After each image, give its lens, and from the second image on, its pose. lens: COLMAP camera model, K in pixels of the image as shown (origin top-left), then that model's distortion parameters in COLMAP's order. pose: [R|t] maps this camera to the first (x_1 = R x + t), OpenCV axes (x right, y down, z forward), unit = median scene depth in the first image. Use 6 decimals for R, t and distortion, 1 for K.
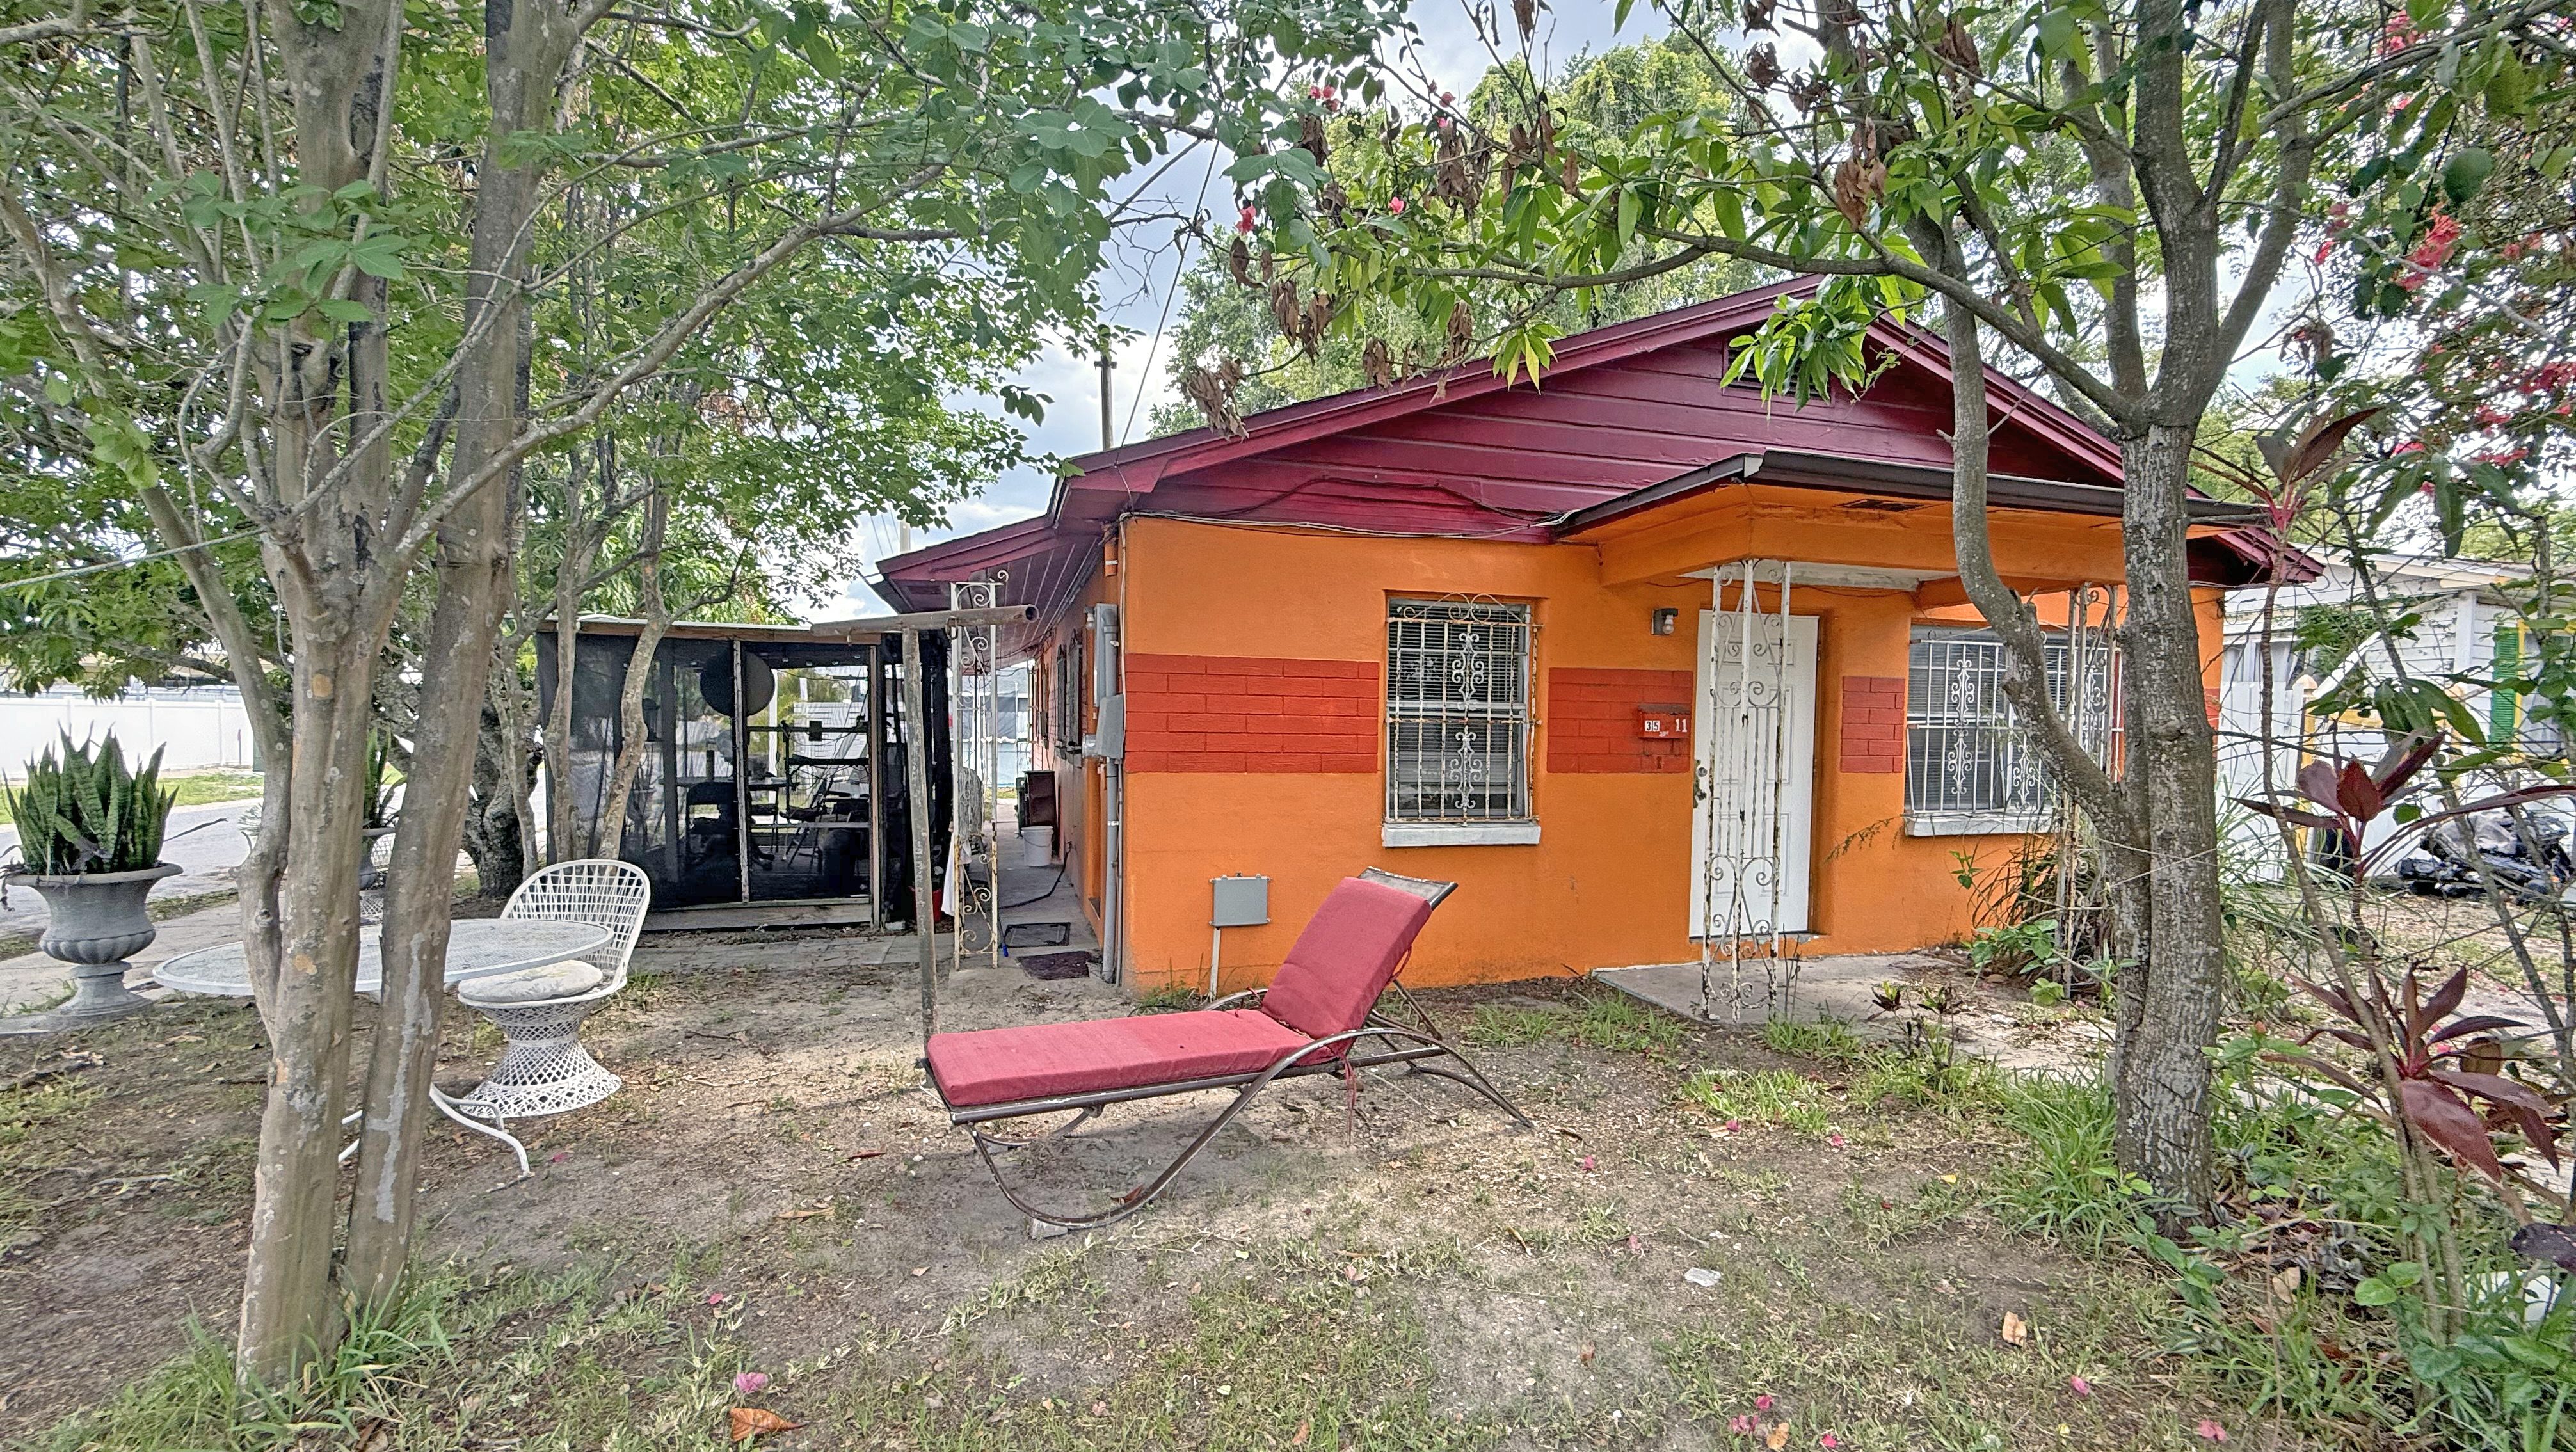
lens RADIAL K [[1032.5, 0, 1288.0], [0, 1032.5, 726.0], [0, 0, 1]] dist [-0.000205, 0.000038]
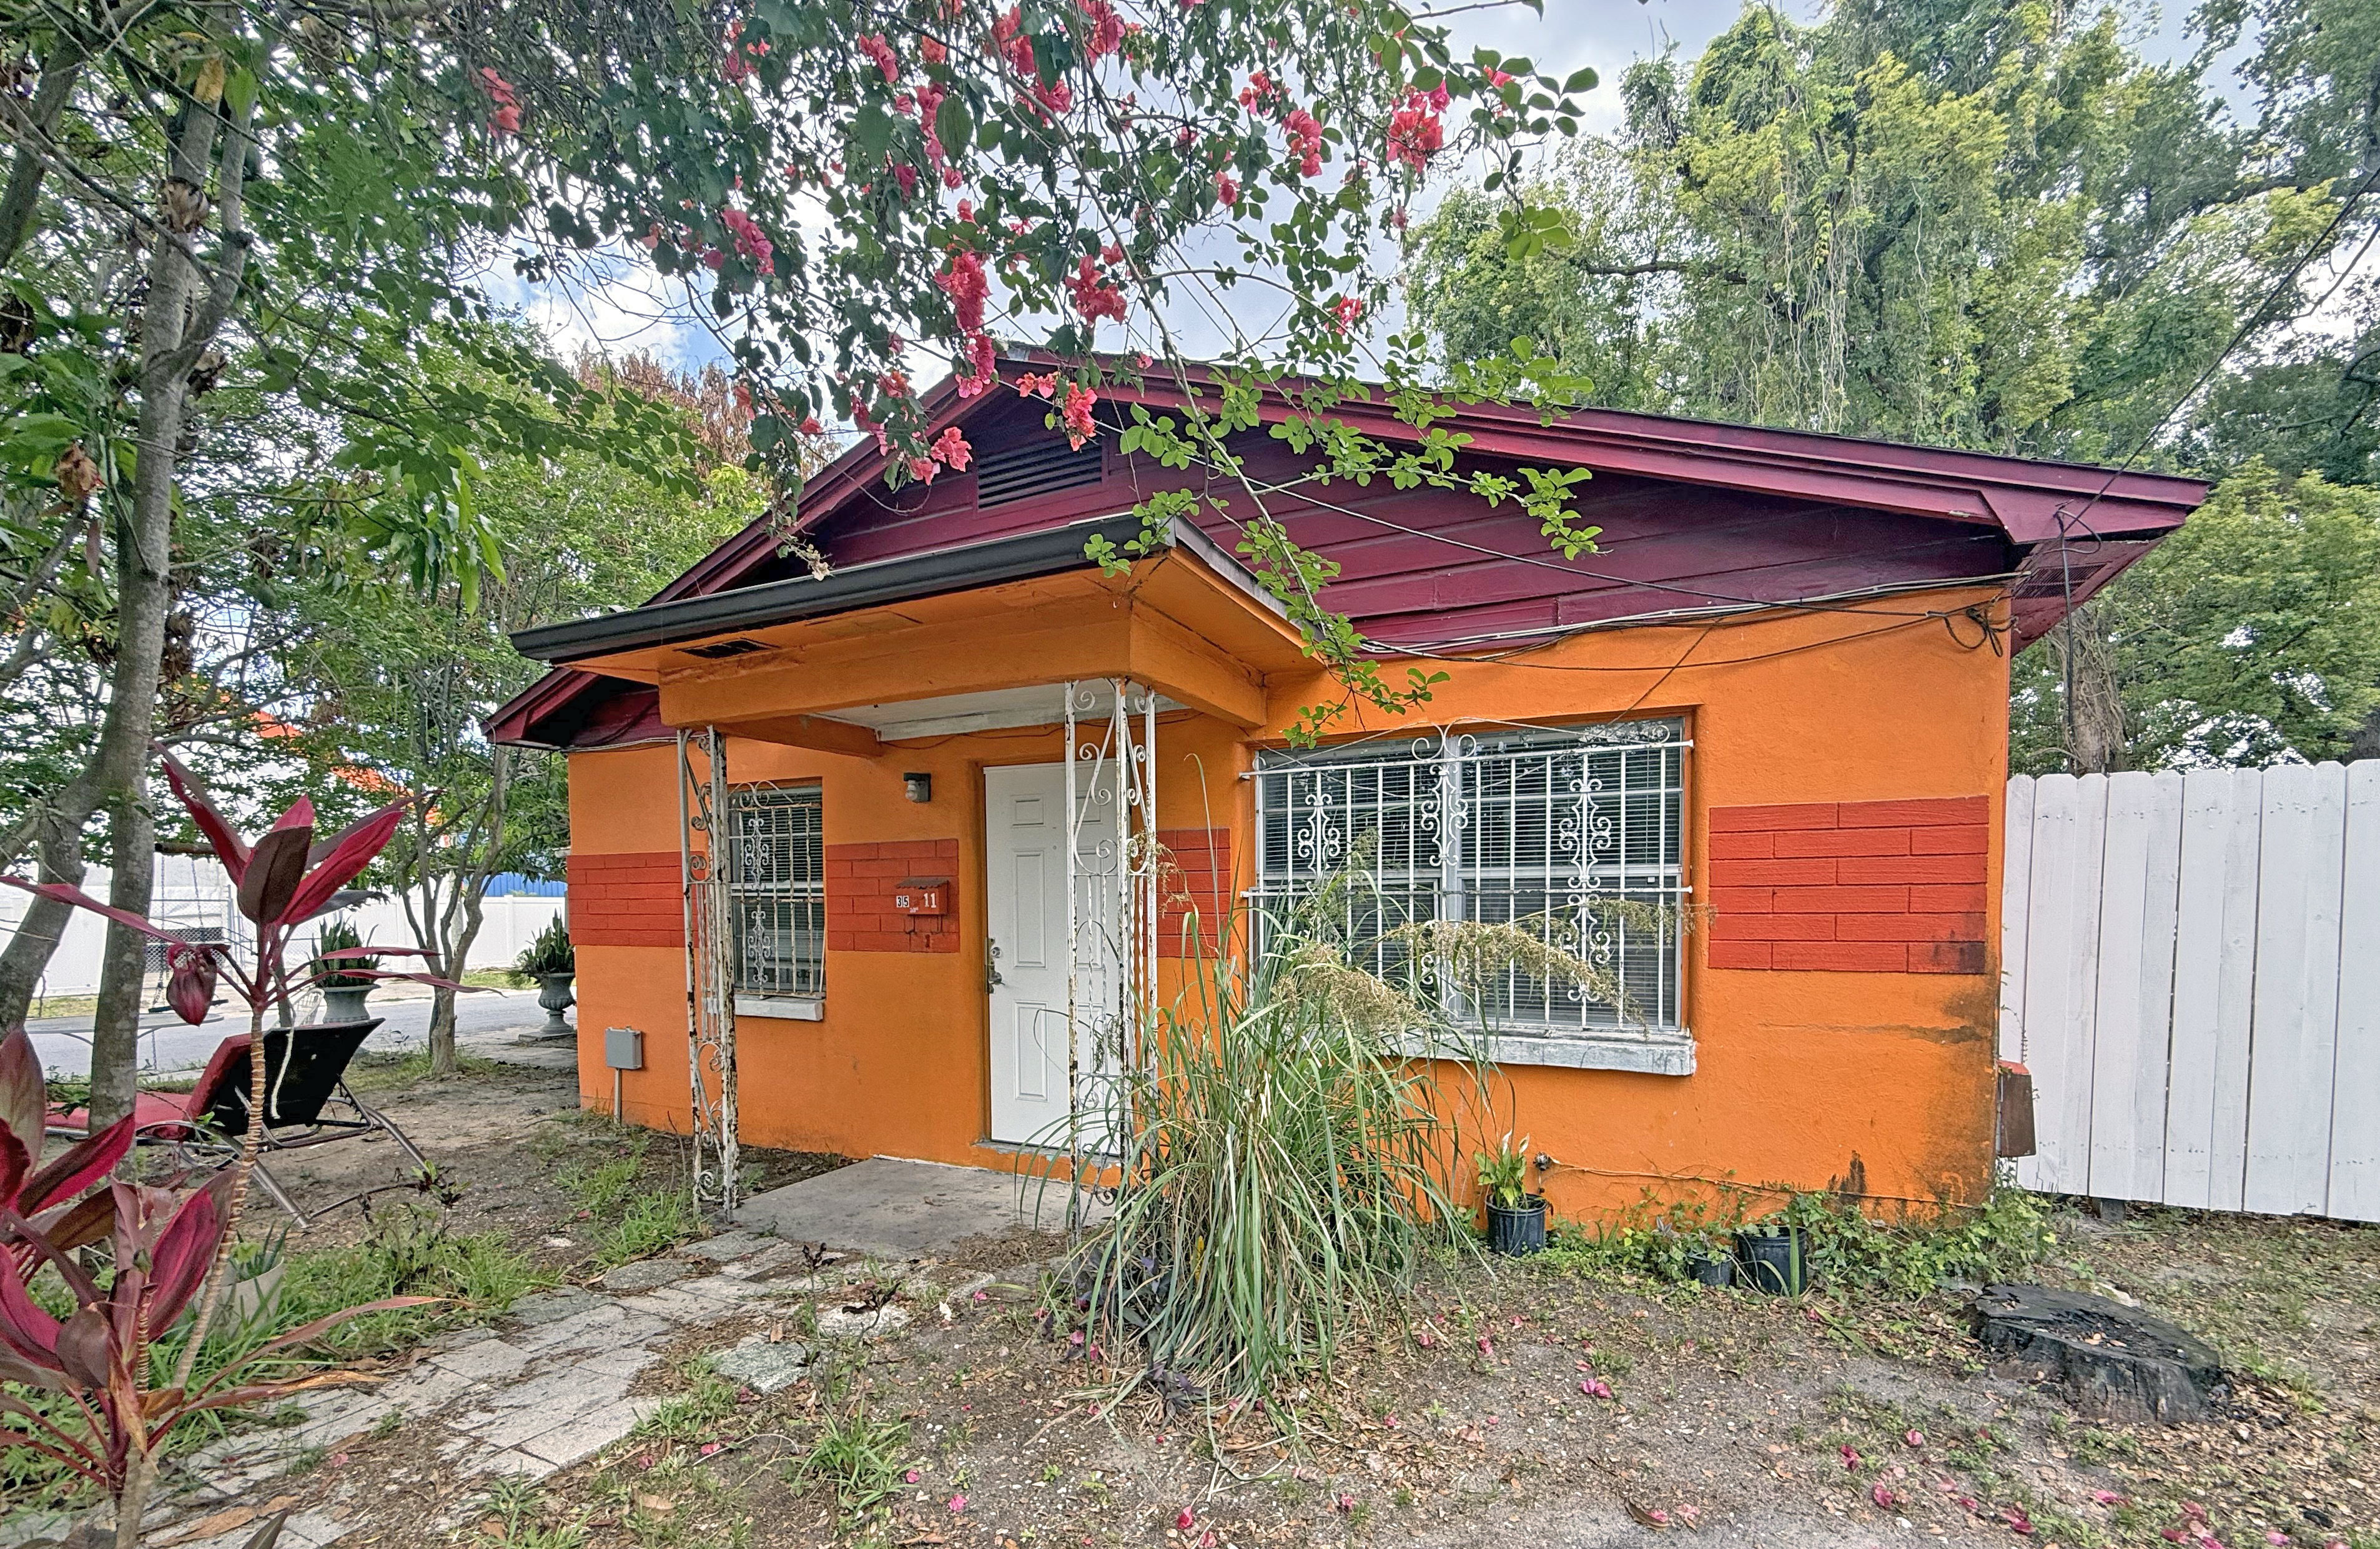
lens RADIAL K [[1025.3, 0, 1186.0], [0, 1025.3, 881.0], [0, 0, 1]] dist [0.001176, 0.000069]
pose [[0.731066, -0.031388, -0.681584, 1.174968], [0.016572, 0.999463, -0.028251, 0.011874], [0.682105, 0.009358, 0.731194, 0.503065]]
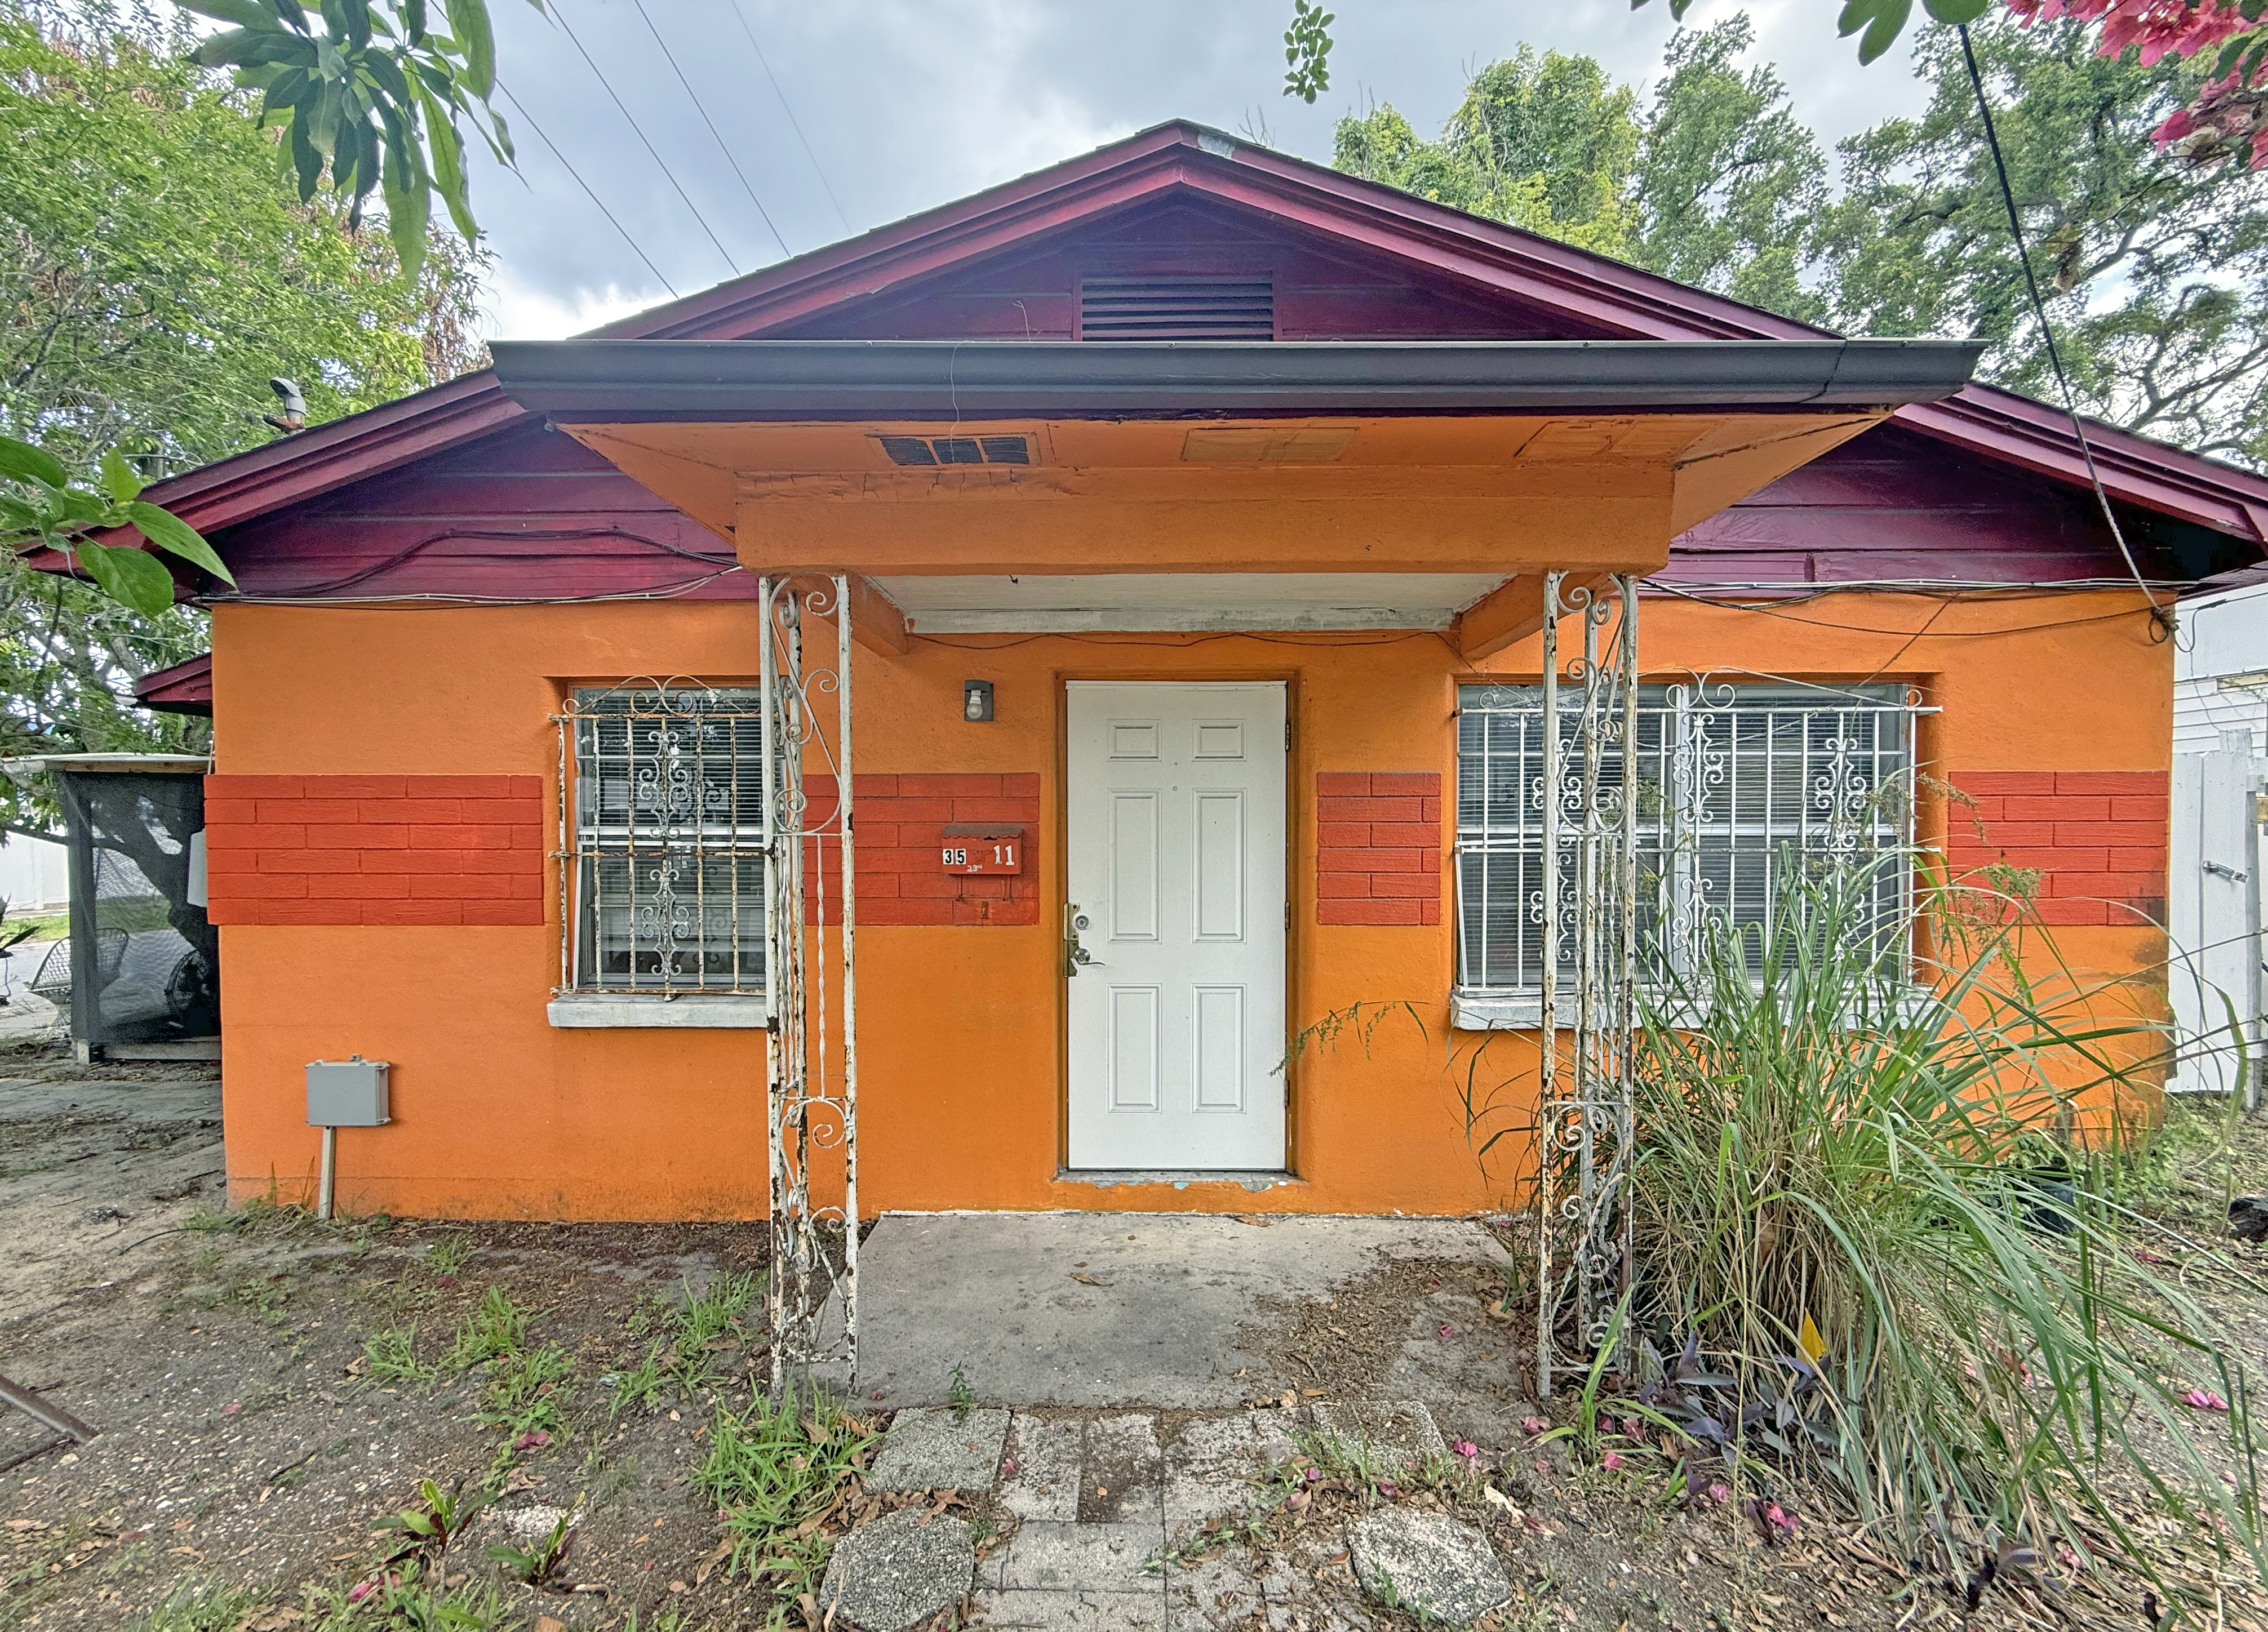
lens RADIAL K [[911.4, 0, 1134.0], [0, 911.4, 816.0], [0, 0, 1]] dist [0.003935, 0.000163]
pose [[0.957028, -0.020562, -0.289267, 0.642954], [0.013928, 0.999591, -0.024973, -0.009866], [0.289662, 0.019871, 0.956923, 0.468180]]
